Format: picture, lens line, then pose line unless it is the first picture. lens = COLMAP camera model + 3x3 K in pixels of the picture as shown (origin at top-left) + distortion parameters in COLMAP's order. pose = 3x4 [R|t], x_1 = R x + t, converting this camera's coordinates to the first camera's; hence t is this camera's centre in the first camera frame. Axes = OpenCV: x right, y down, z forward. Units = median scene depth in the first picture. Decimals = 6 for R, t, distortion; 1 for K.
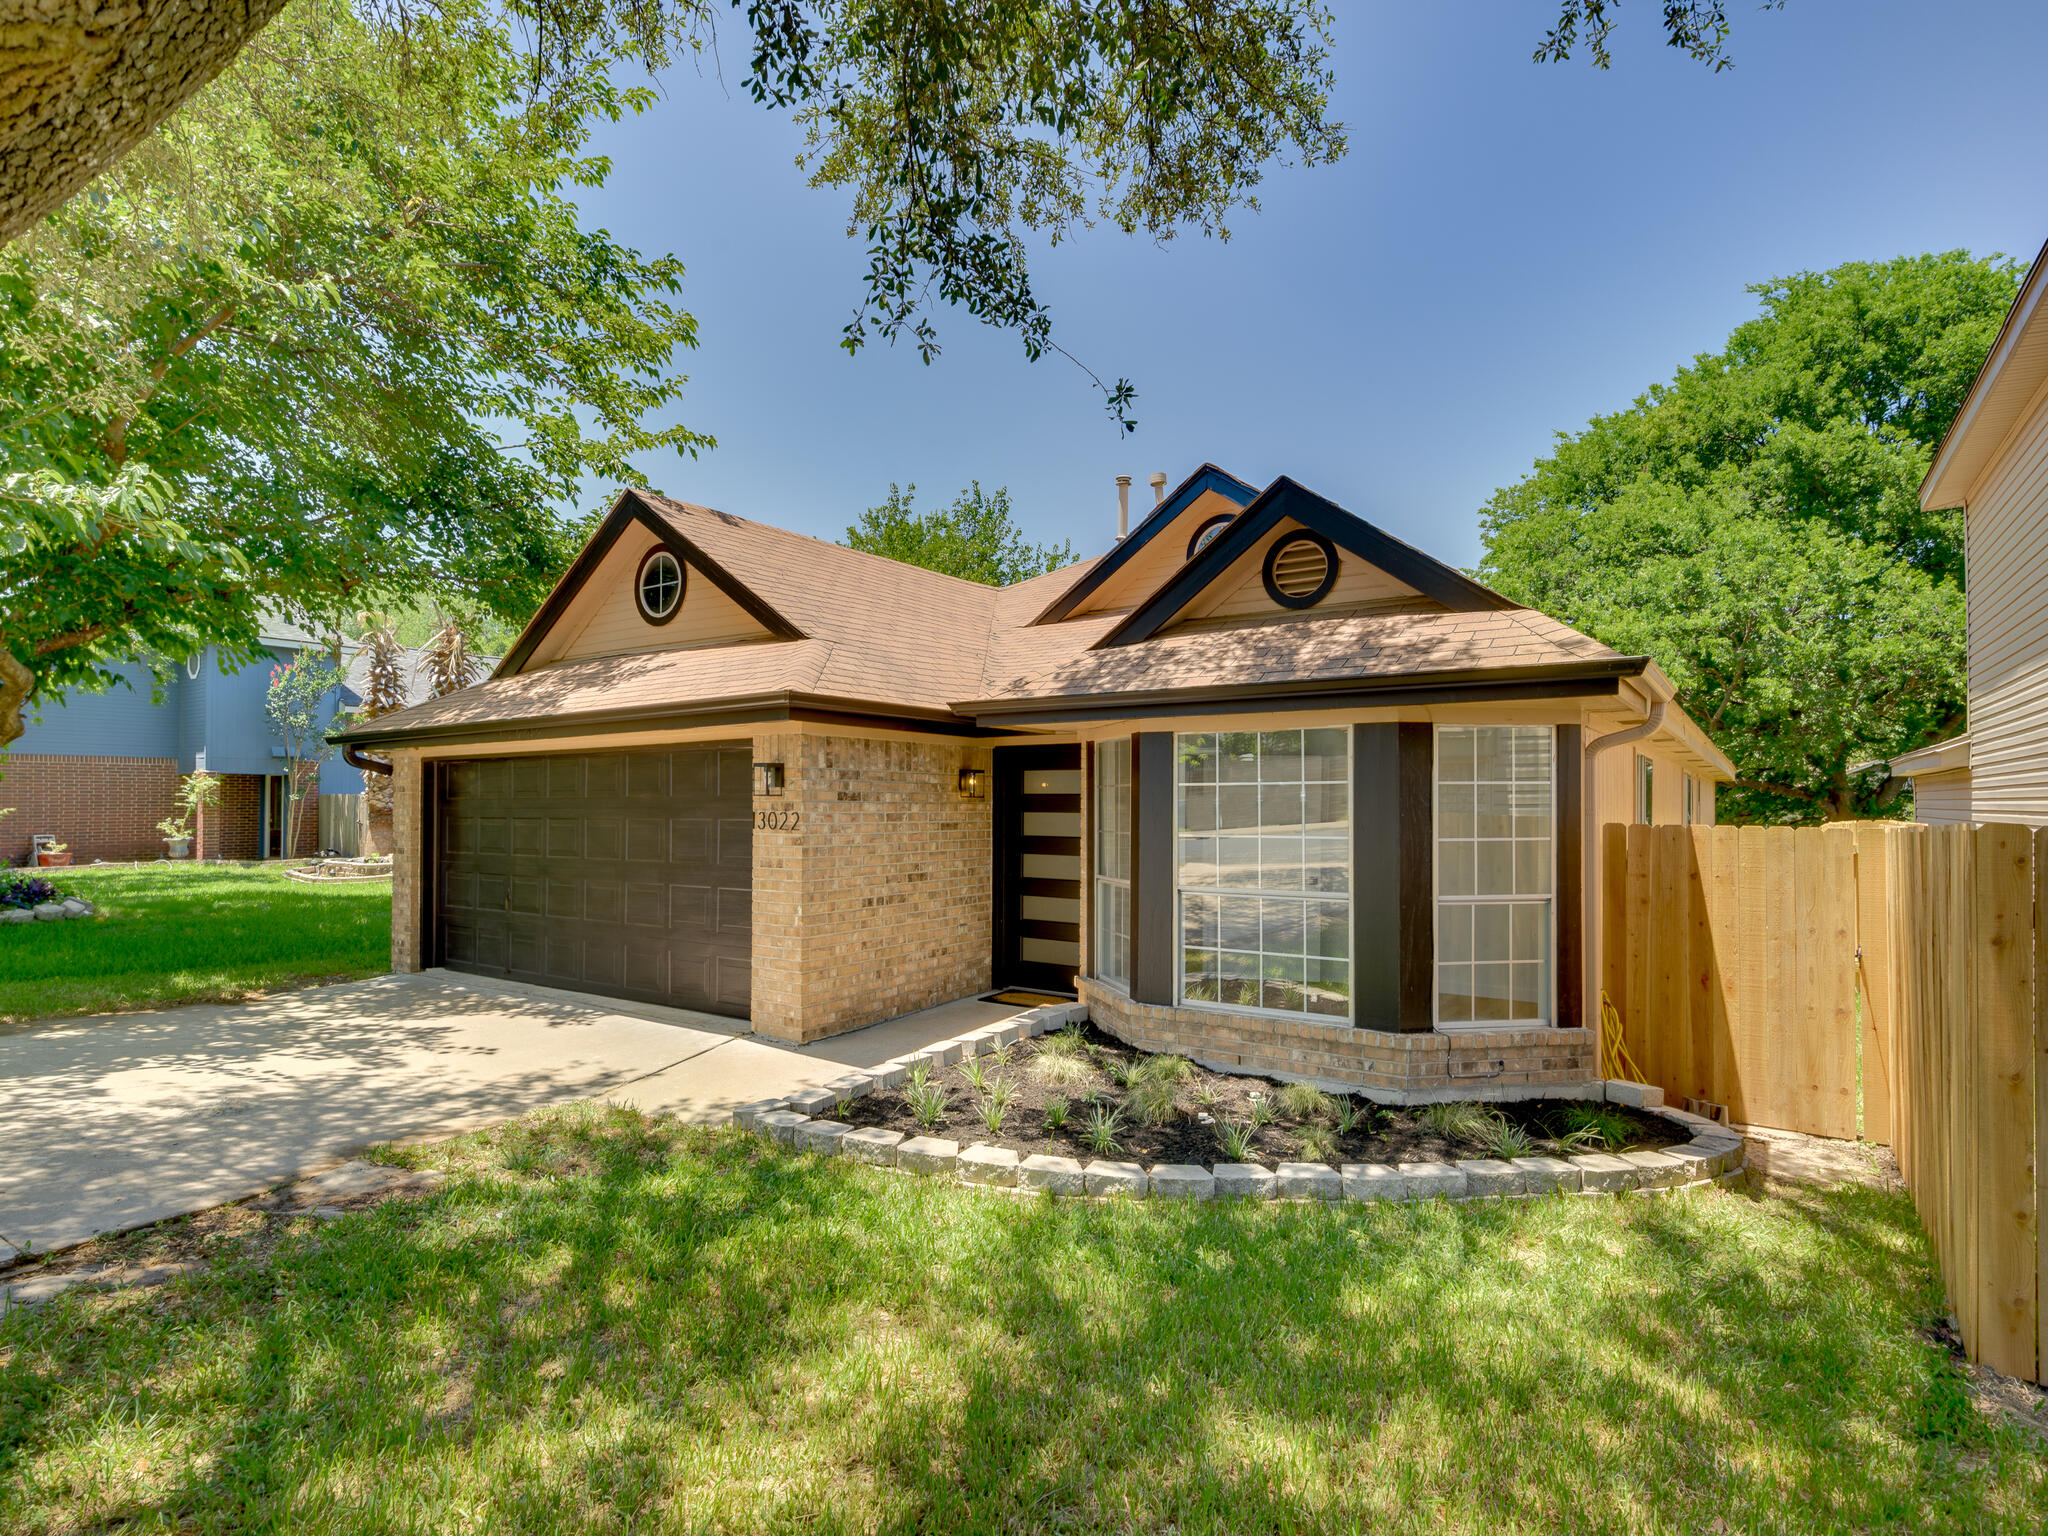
lens RADIAL K [[1051.0, 0, 1021.8], [0, 1051.0, 784.2], [0, 0, 1]] dist [-0.007964, 0.000151]
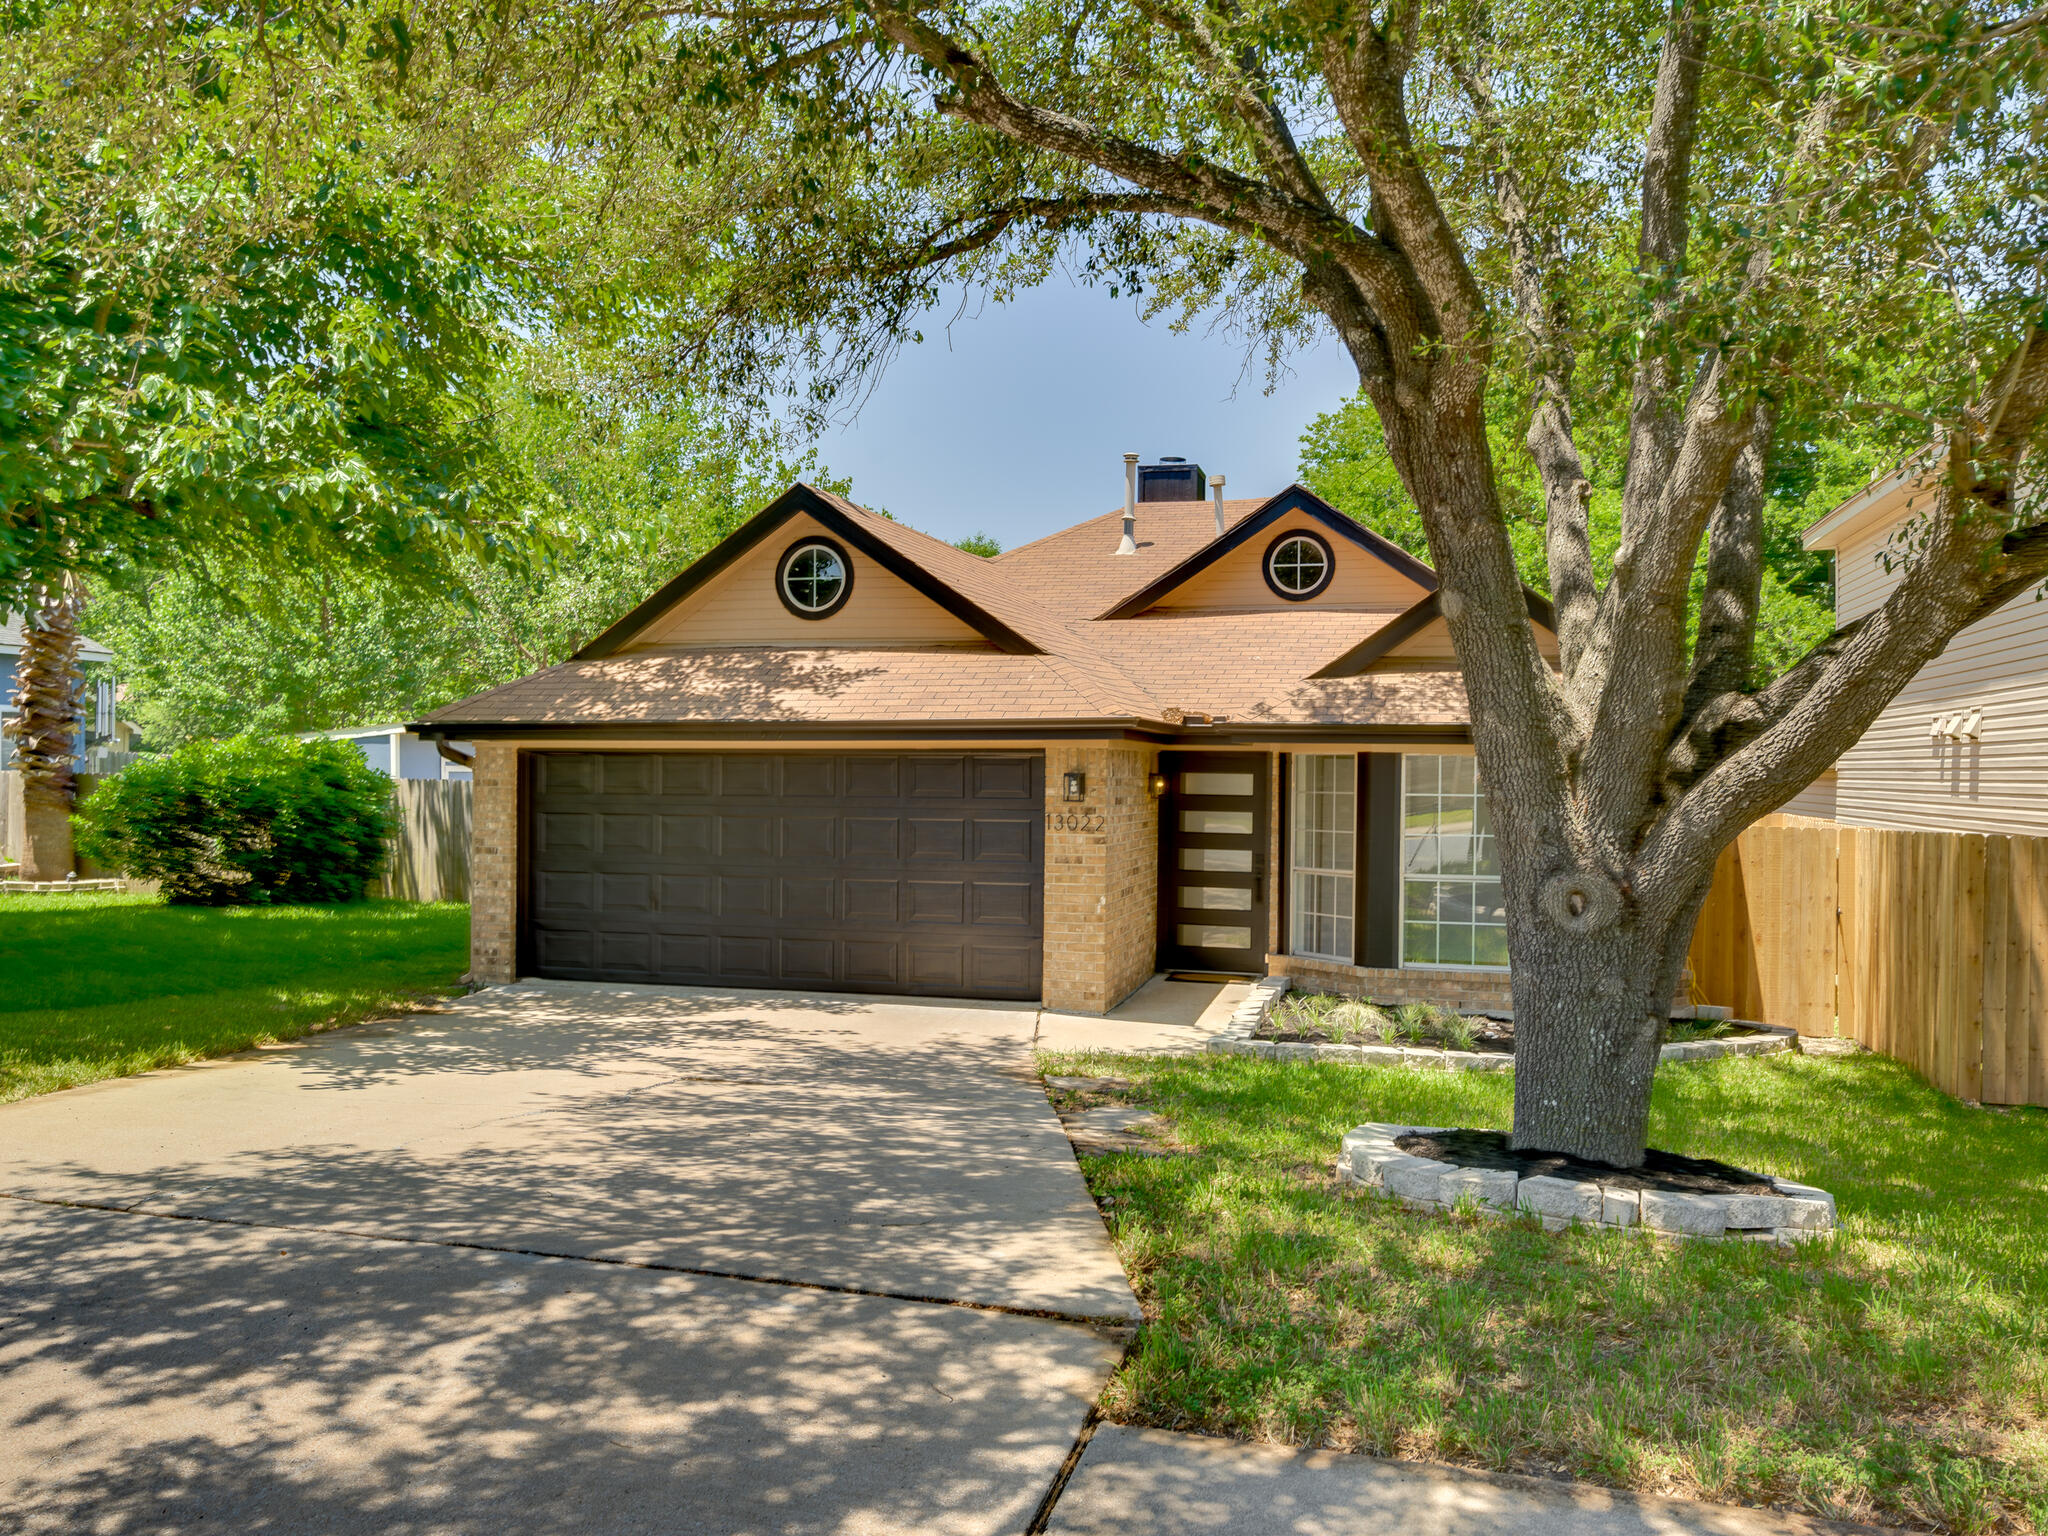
lens RADIAL K [[1571.0, 0, 1026.0], [0, 1571.0, 767.0], [0, 0, 1]] dist [0.009956, -0.002918]
pose [[0.944945, 0.010288, 0.327068, -0.837358], [-0.016440, 0.999736, 0.016051, -0.052094], [-0.326817, -0.020544, 0.944864, -0.601779]]
